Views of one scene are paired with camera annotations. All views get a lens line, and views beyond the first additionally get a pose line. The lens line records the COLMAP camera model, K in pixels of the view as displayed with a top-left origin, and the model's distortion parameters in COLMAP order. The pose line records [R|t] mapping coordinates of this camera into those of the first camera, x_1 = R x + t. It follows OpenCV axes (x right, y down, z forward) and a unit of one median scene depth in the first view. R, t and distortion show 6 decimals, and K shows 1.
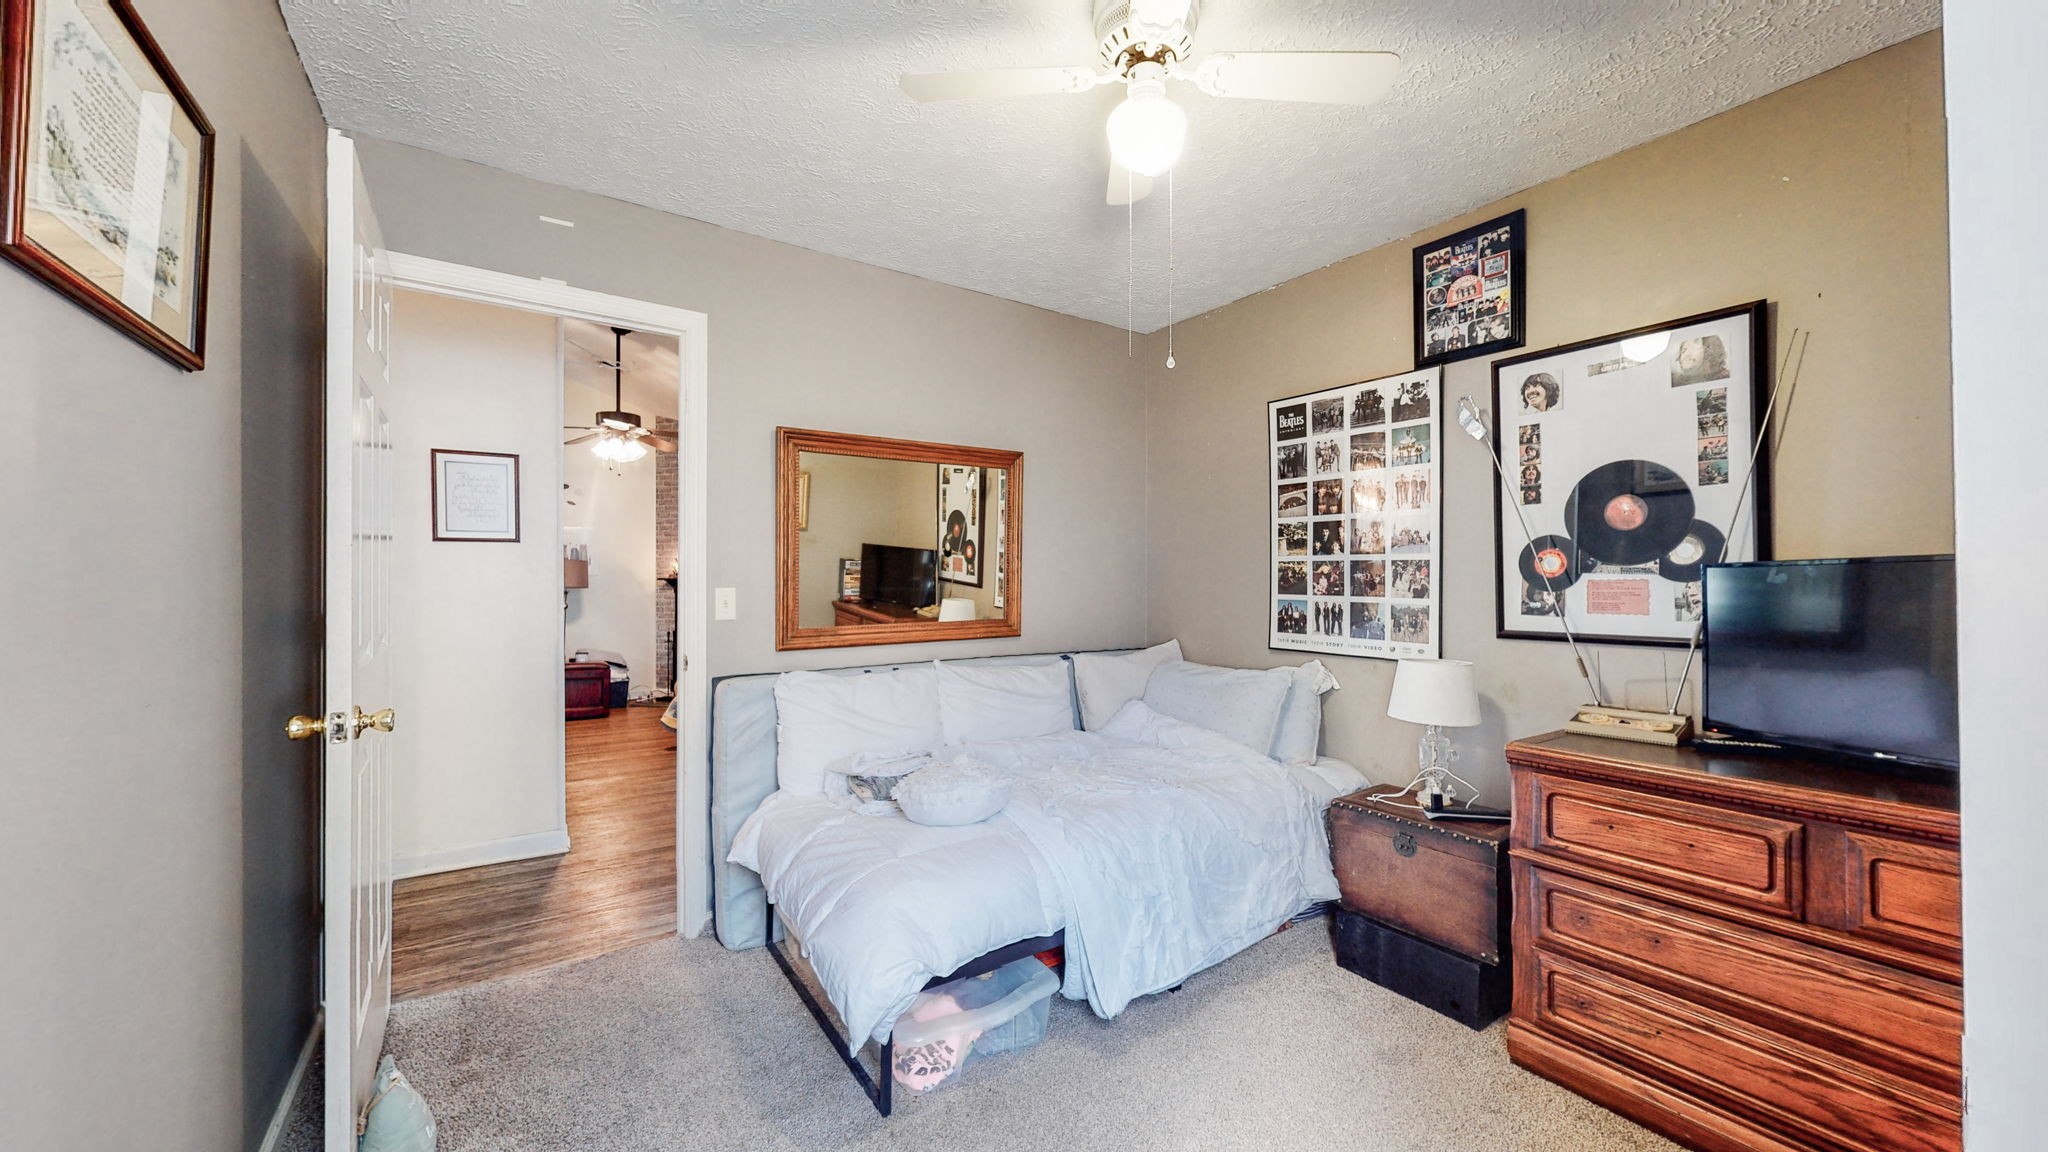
lens RADIAL K [[747.6, 0, 1025.2], [0, 747.6, 574.2], [0, 0, 1]] dist [0.000750, -0.000189]
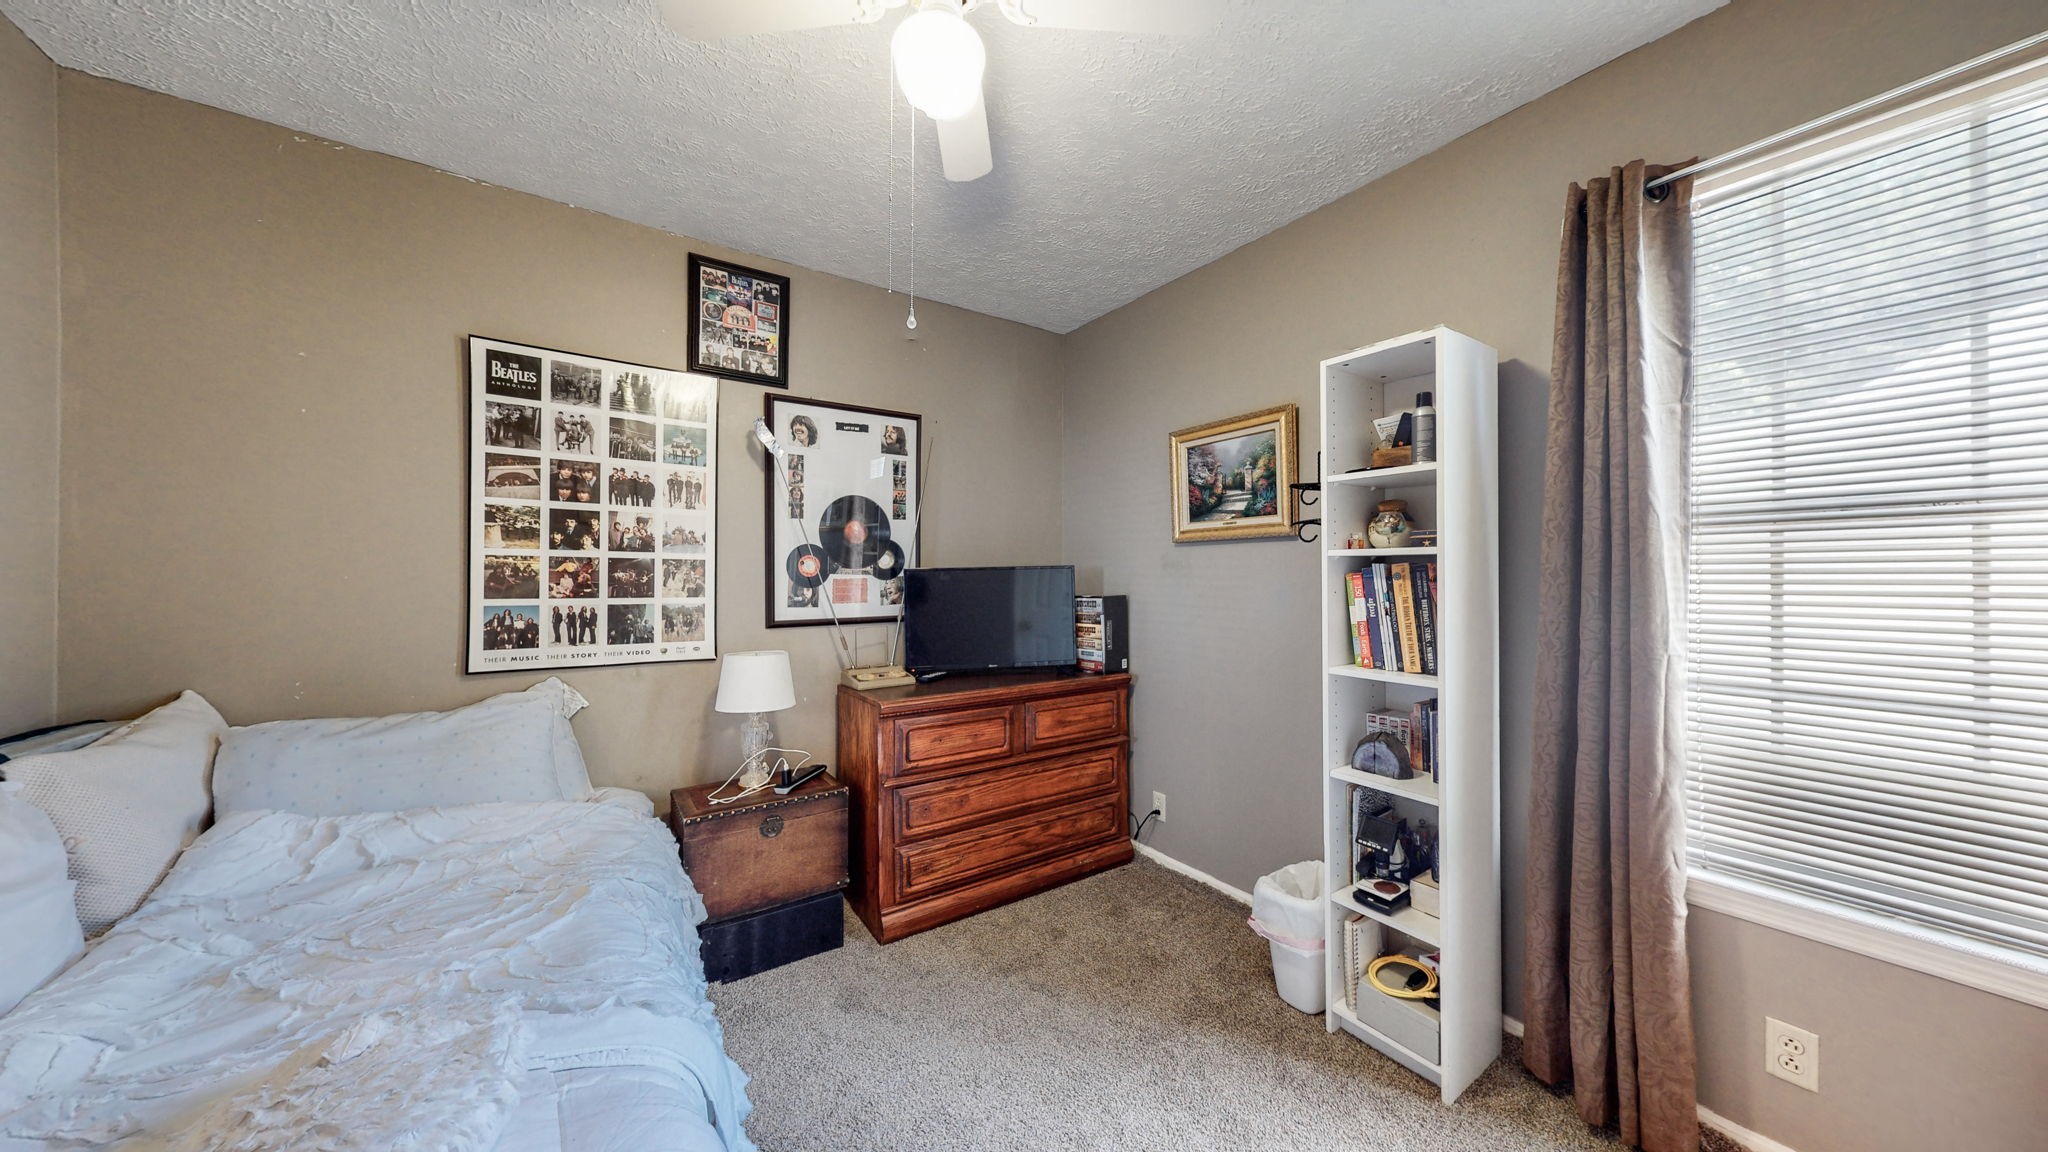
lens RADIAL K [[655.7, 0, 1027.2], [0, 655.7, 574.9], [0, 0, 1]] dist [-0.000182, 0.000015]
pose [[0.000561, 0.005050, 0.999987, -0.368222], [-0.004904, 0.999975, -0.005047, 0.003996], [-0.999988, -0.004901, 0.000585, 0.542577]]
